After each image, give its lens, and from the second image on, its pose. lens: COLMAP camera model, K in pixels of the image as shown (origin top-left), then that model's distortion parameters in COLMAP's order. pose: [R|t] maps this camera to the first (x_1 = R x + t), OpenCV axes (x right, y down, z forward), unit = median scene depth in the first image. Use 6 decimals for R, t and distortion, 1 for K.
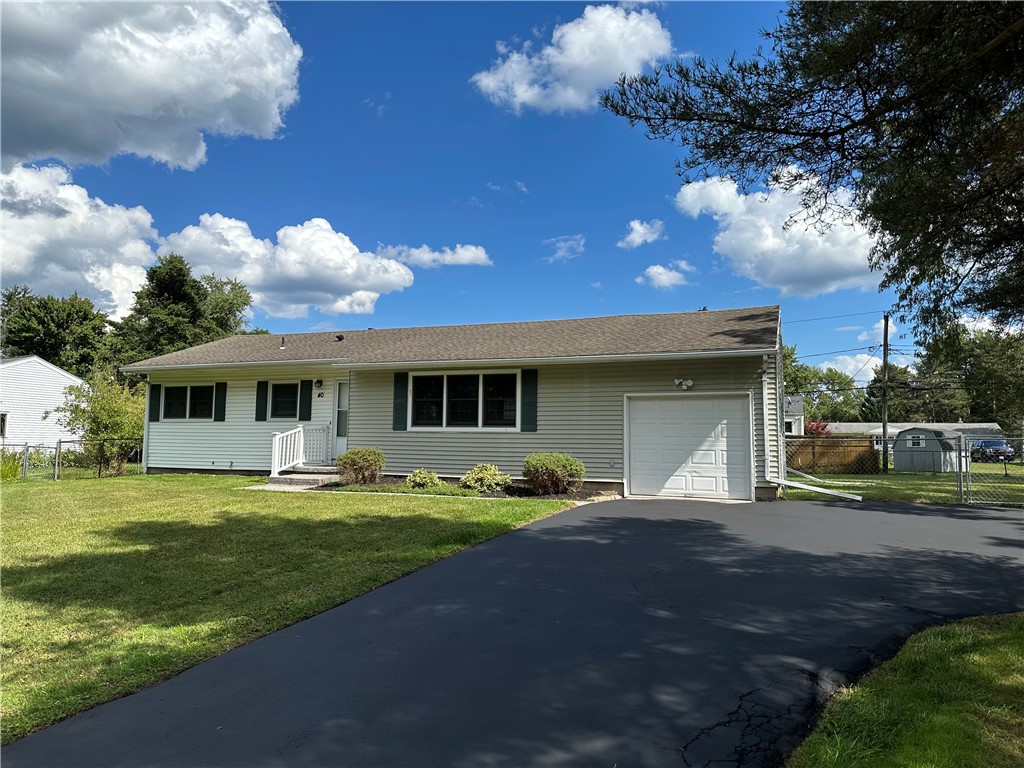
lens RADIAL K [[716.6, 0, 503.4], [0, 716.6, 385.2], [0, 0, 1]] dist [0.087475, -0.115403]
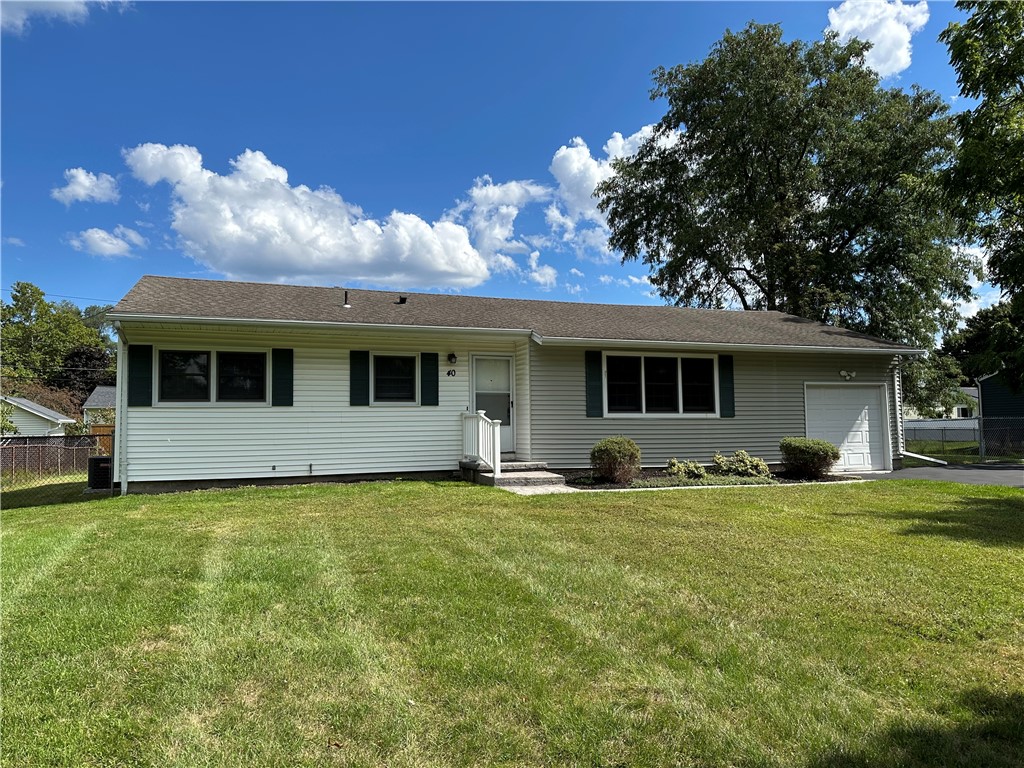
lens RADIAL K [[716.6, 0, 498.2], [0, 716.6, 392.7], [0, 0, 1]] dist [0.087475, -0.115403]
pose [[0.736395, 0.013910, 0.676409, -0.819922], [-0.034034, 0.999284, 0.016503, 0.022703], [-0.675696, -0.035174, 0.736341, 0.437286]]
